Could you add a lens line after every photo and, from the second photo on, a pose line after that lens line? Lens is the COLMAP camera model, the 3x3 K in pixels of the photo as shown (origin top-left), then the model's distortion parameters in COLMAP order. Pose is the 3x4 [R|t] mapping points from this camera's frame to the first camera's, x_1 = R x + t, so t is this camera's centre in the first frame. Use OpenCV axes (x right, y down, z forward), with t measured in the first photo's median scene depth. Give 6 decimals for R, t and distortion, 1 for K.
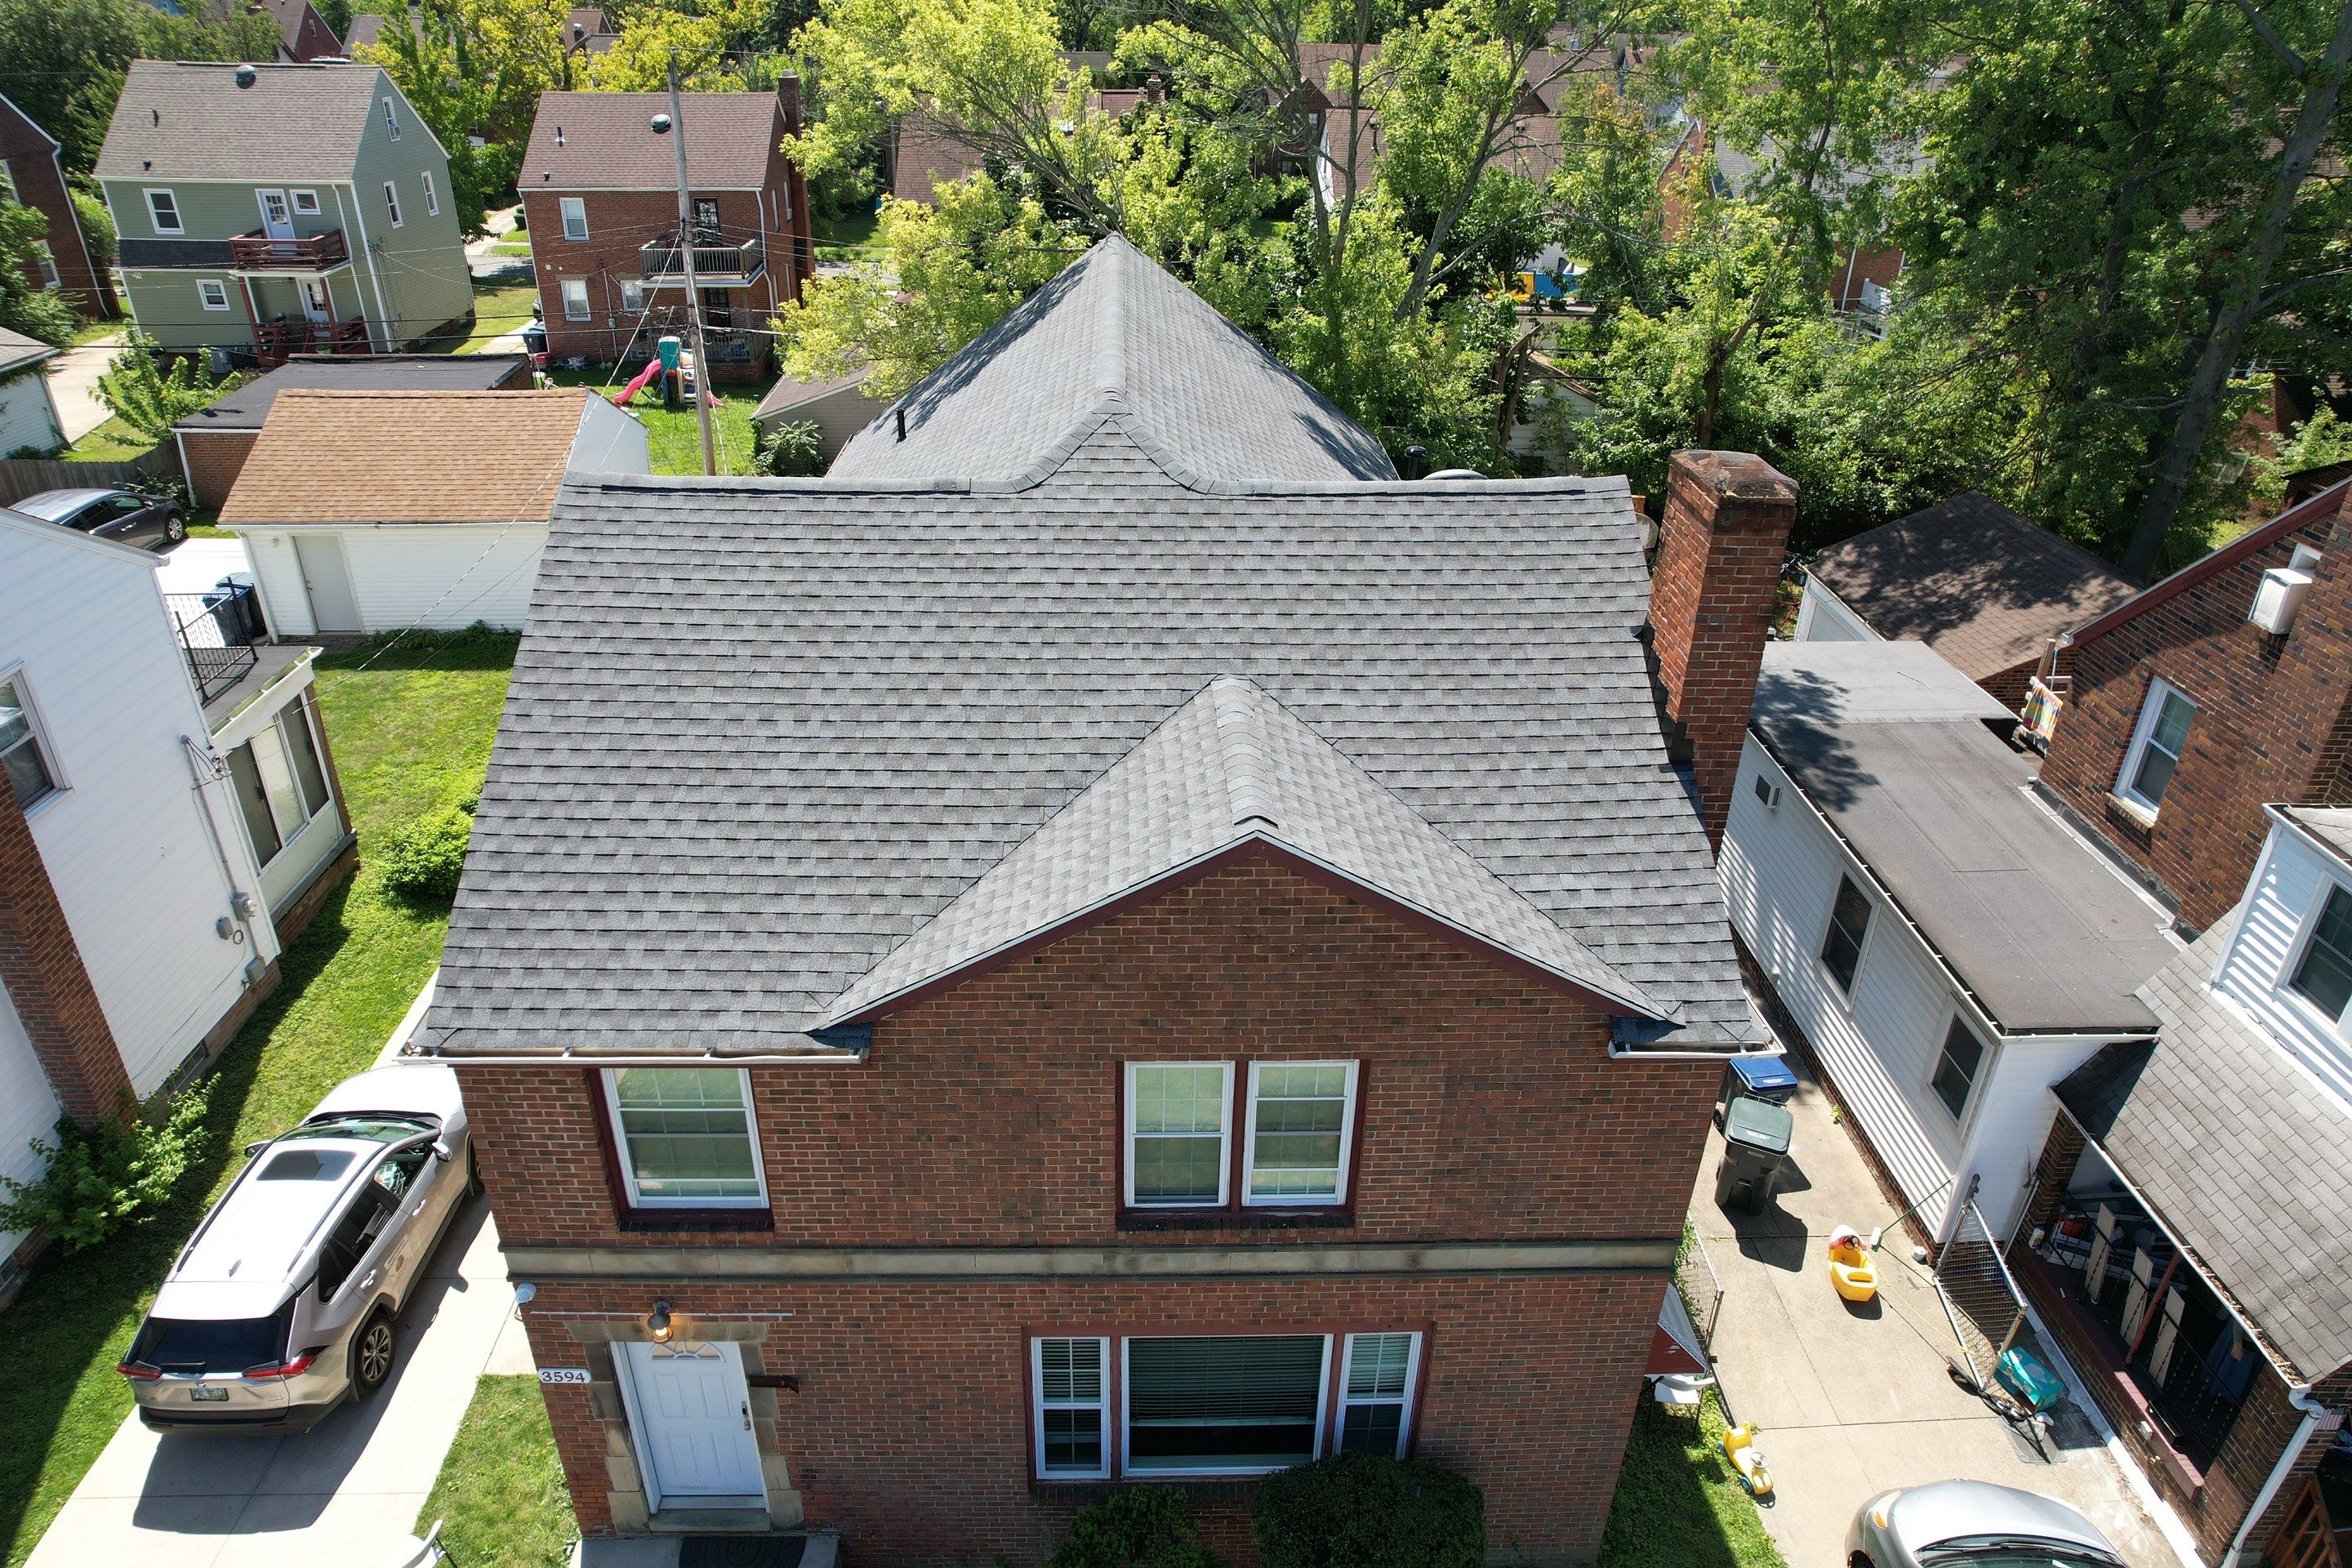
lens RADIAL K [[1489.5, 0, 1171.3], [0, 1489.5, 794.6], [0, 0, 1]] dist [-0.076661, 0.067673]
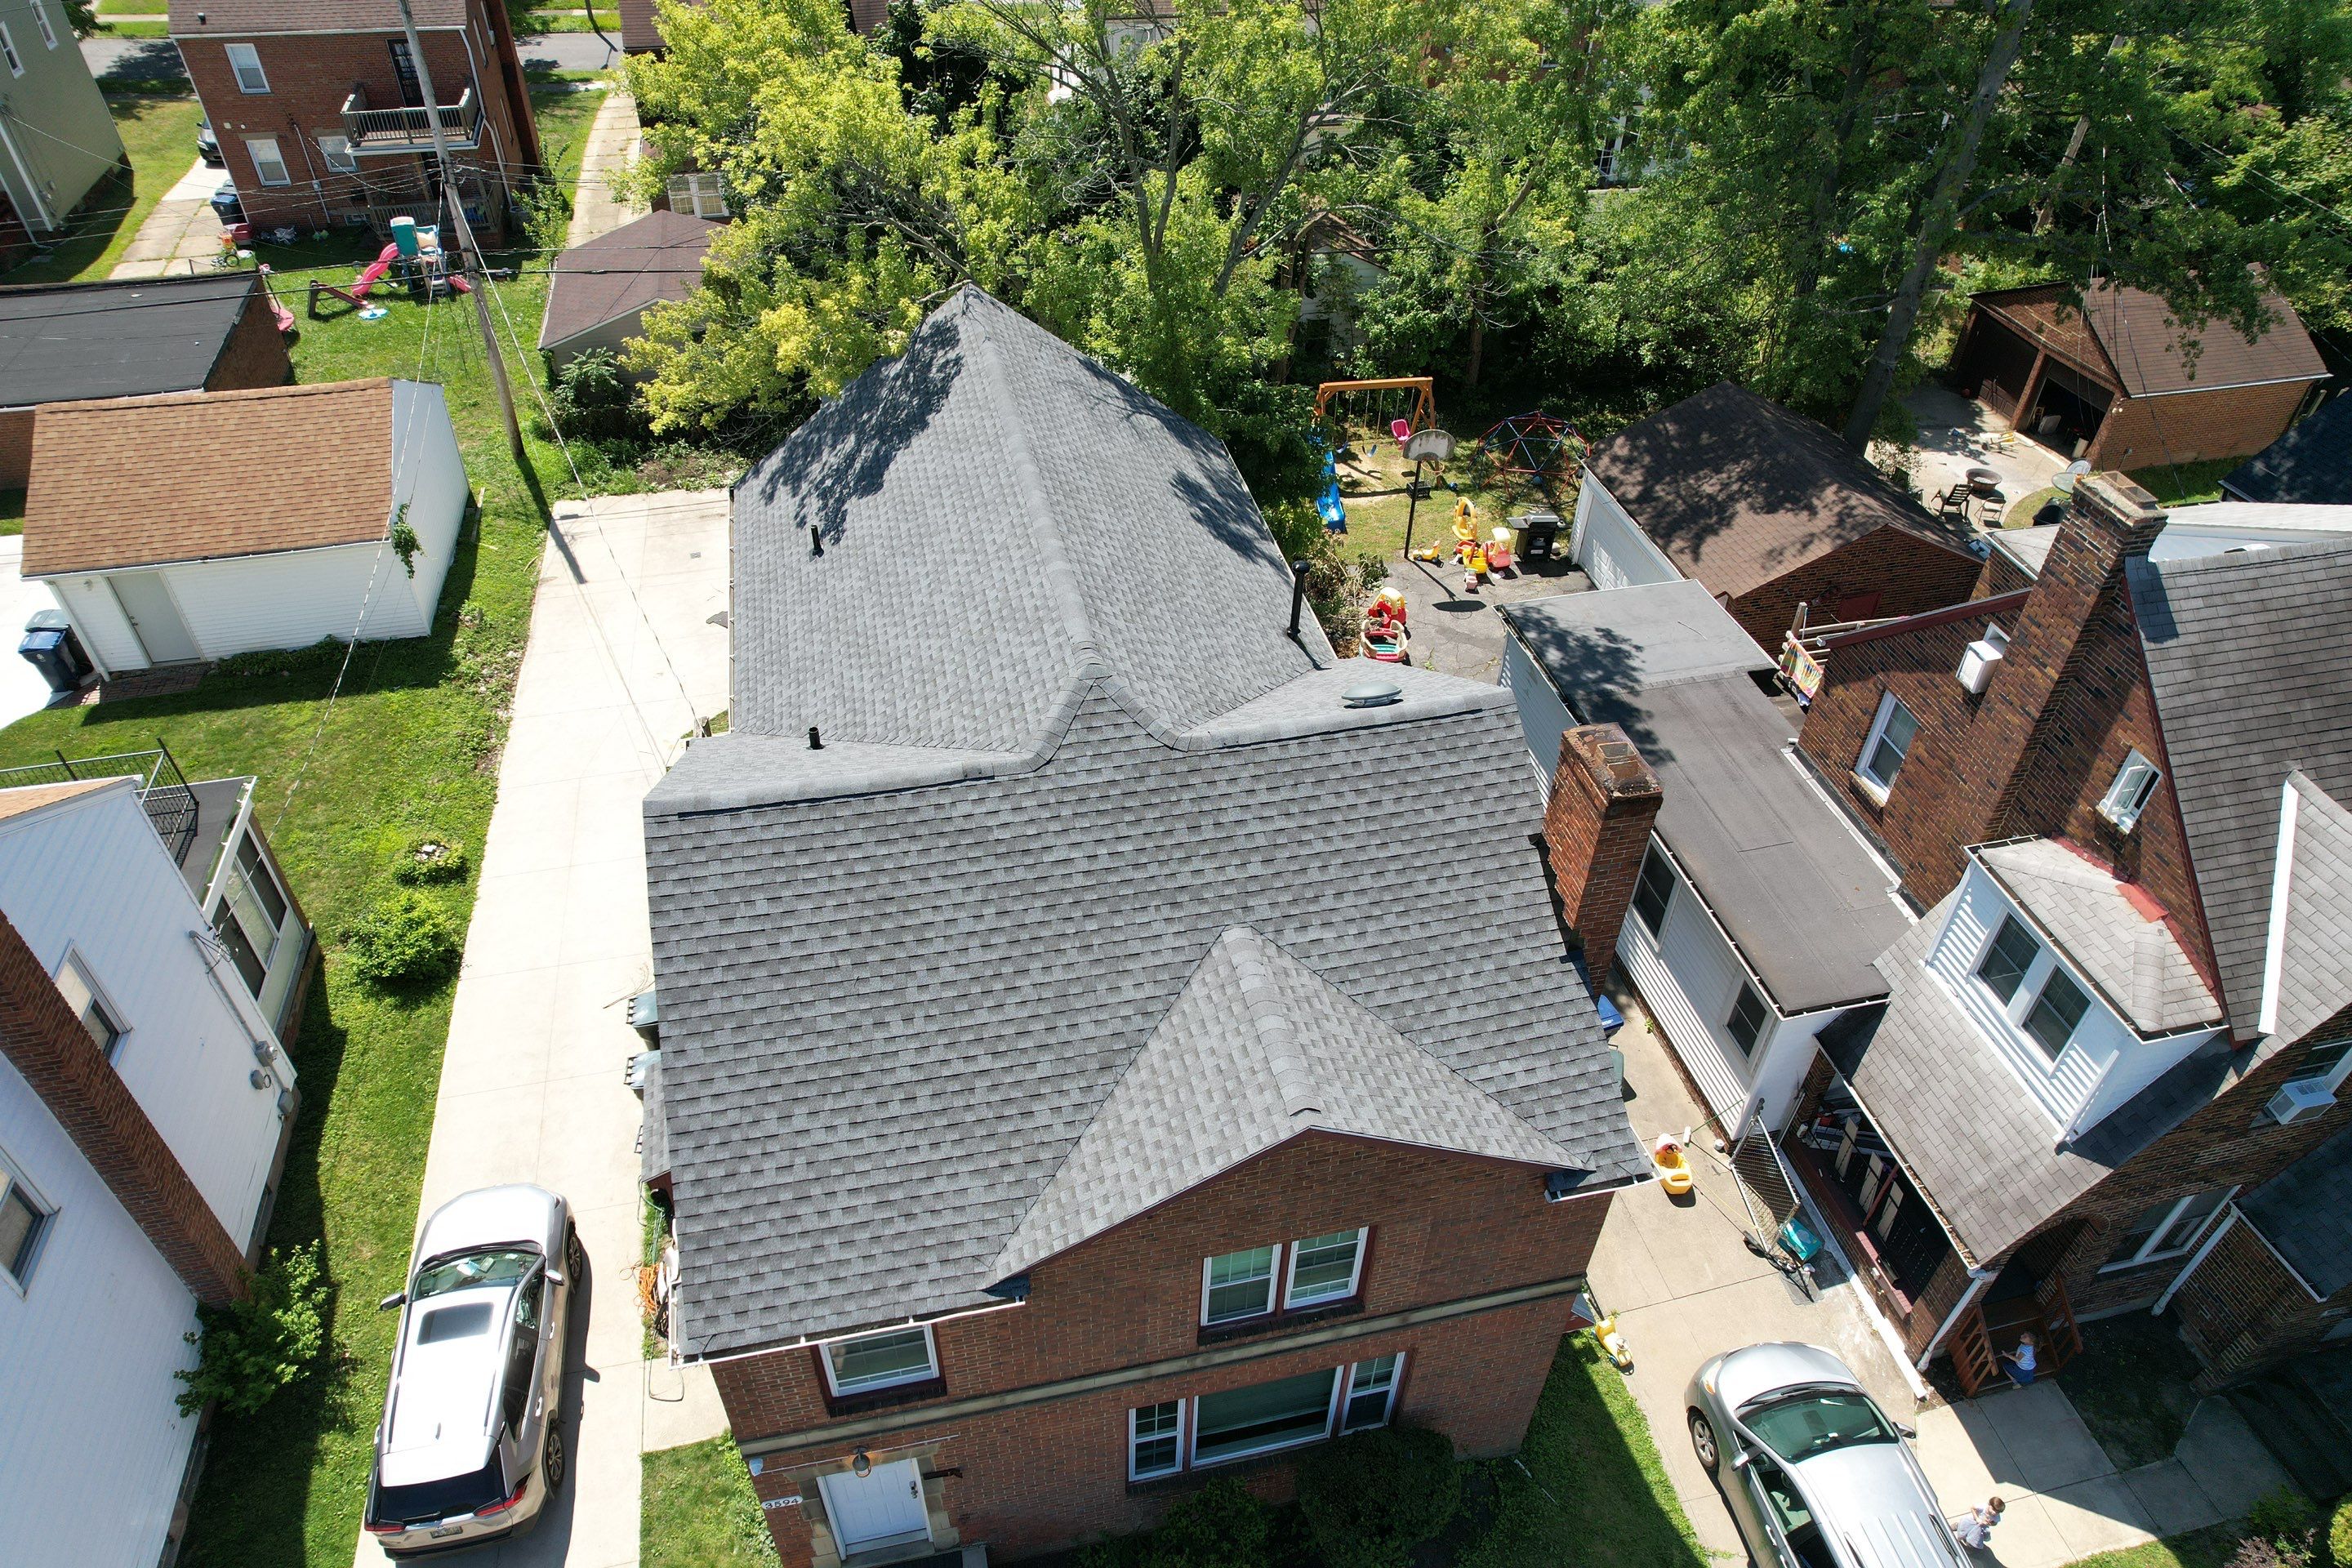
lens RADIAL K [[1489.5, 0, 1168.2], [0, 1489.5, 793.8], [0, 0, 1]] dist [-0.076661, 0.067673]
pose [[0.981357, -0.124905, 0.146070, -0.178164], [0.091401, 0.971885, 0.216993, -0.445809], [-0.169067, -0.199597, 0.965183, -0.185103]]
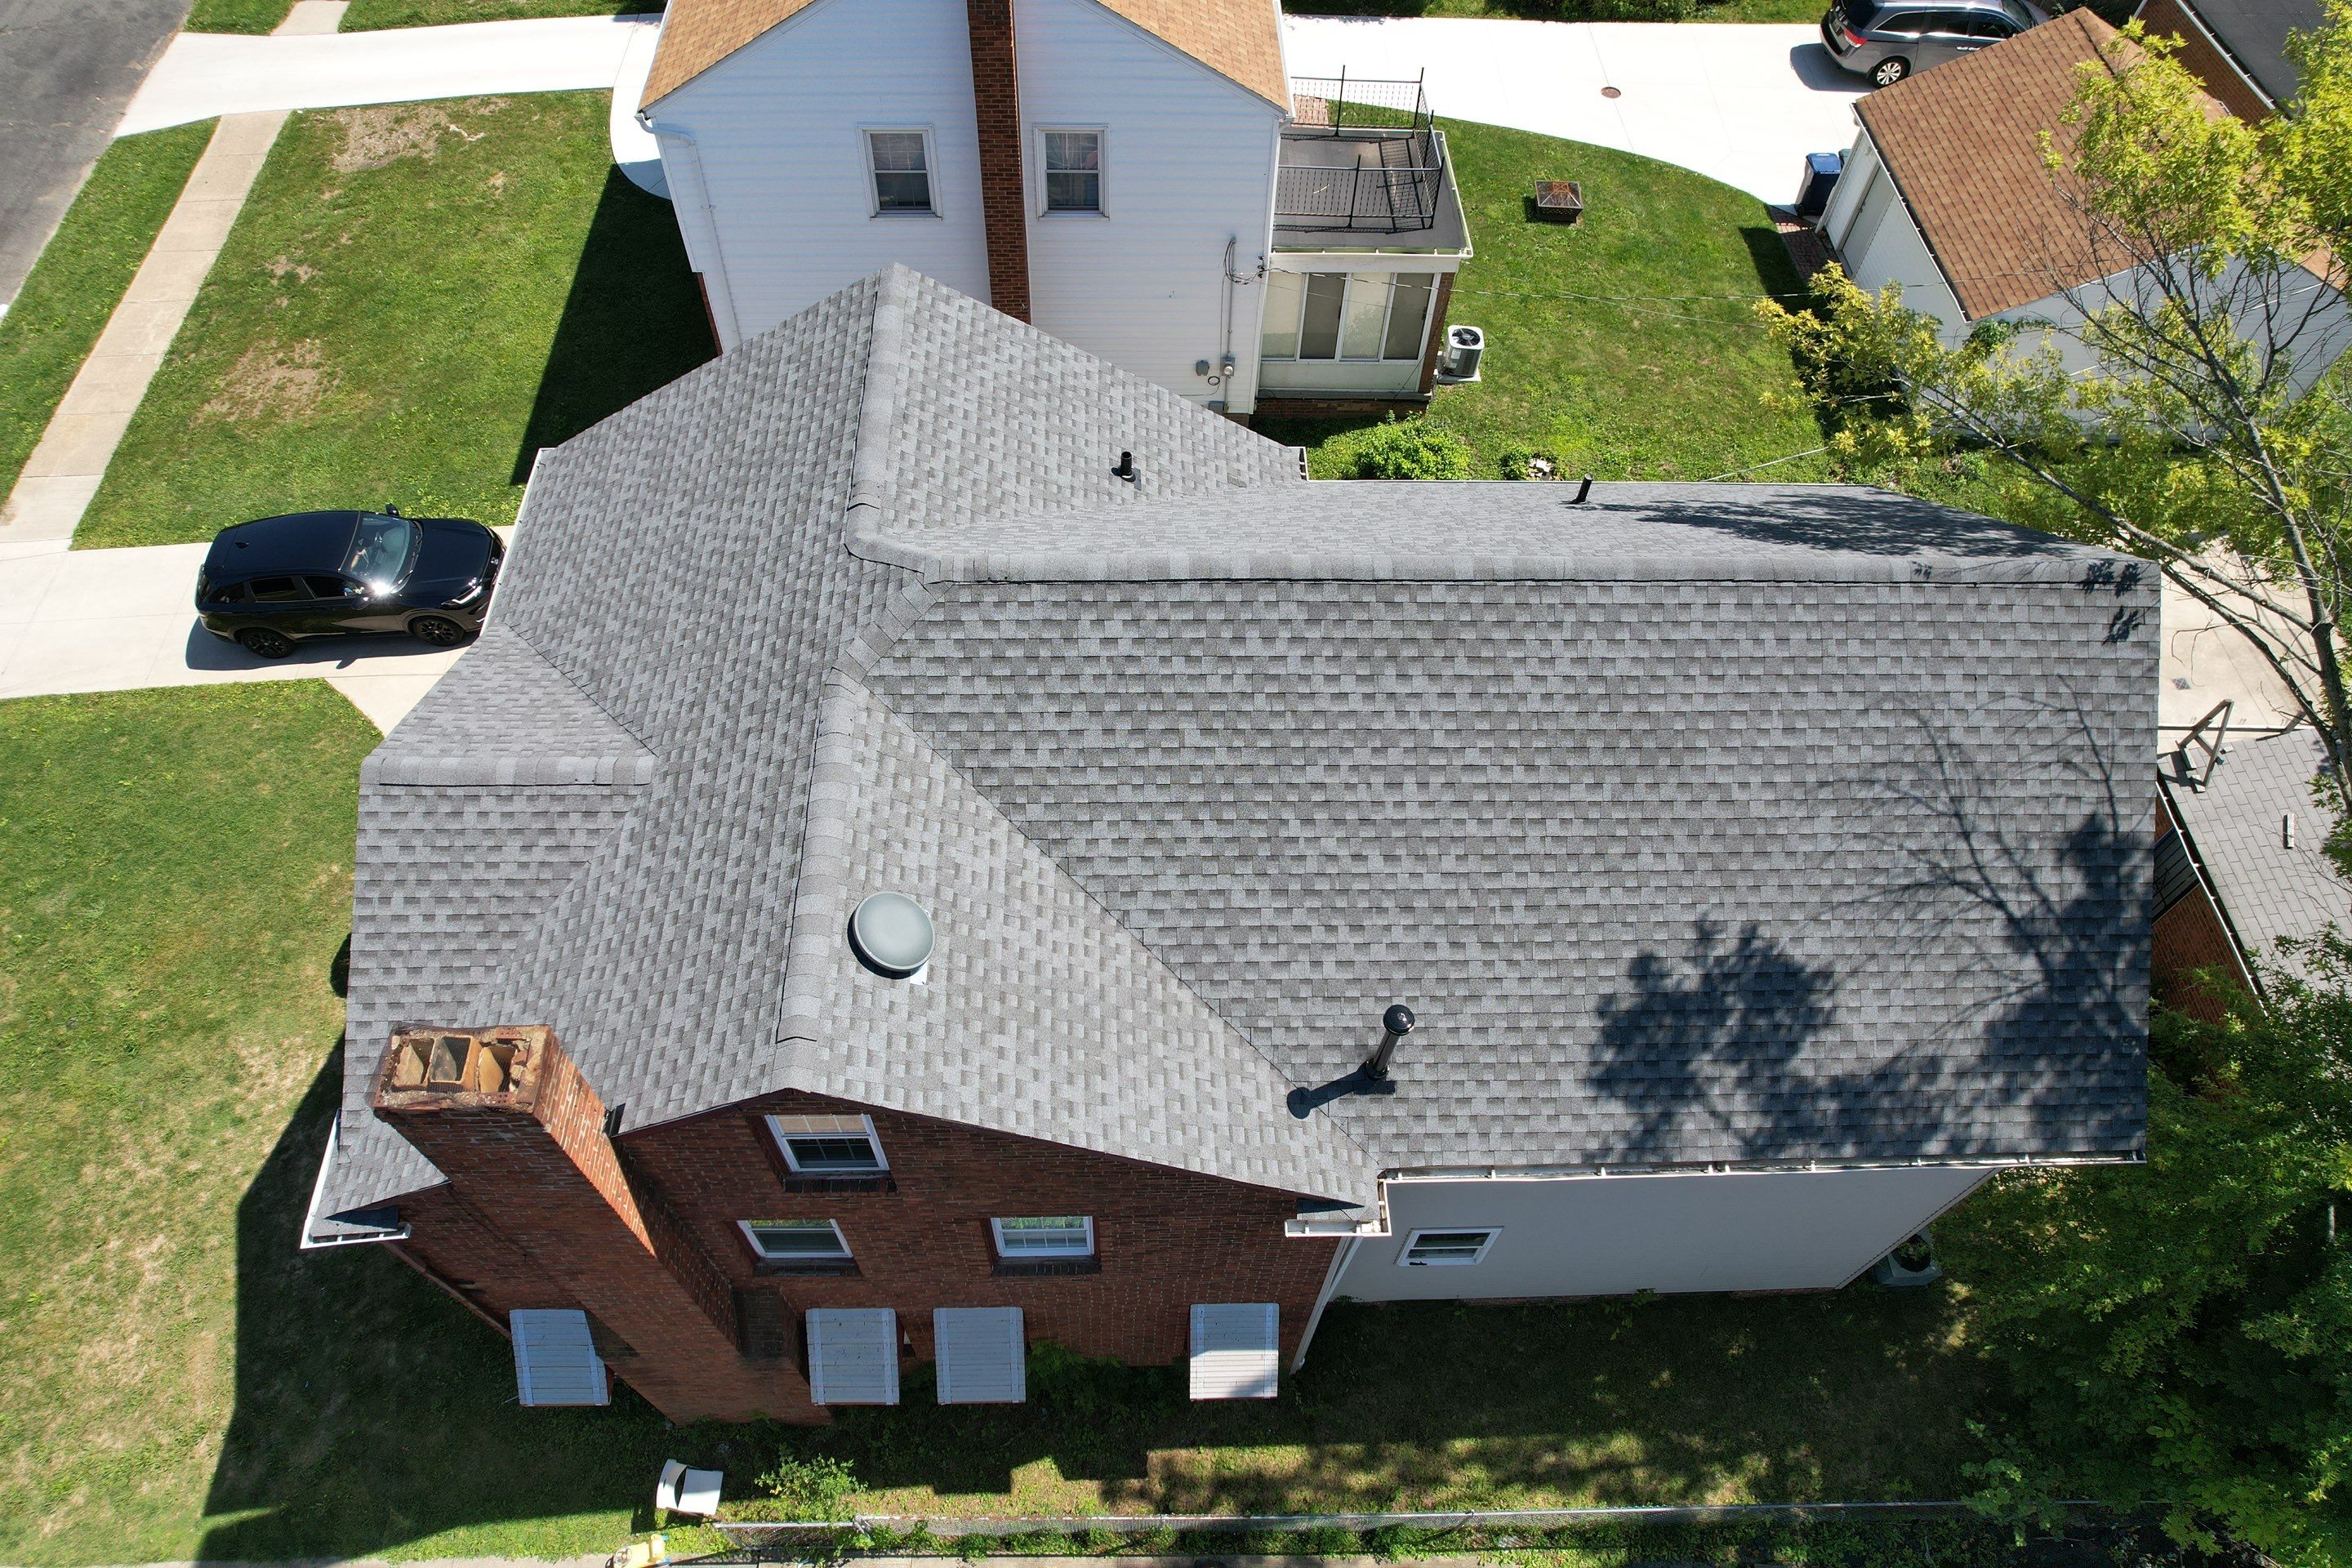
lens RADIAL K [[1489.5, 0, 1182.6], [0, 1489.5, 797.6], [0, 0, 1]] dist [-0.076661, 0.067673]
pose [[0.001864, 0.818428, -0.574606, 0.659198], [-0.502866, 0.497436, 0.706883, -0.994594], [0.864362, 0.287632, 0.412487, 0.844345]]
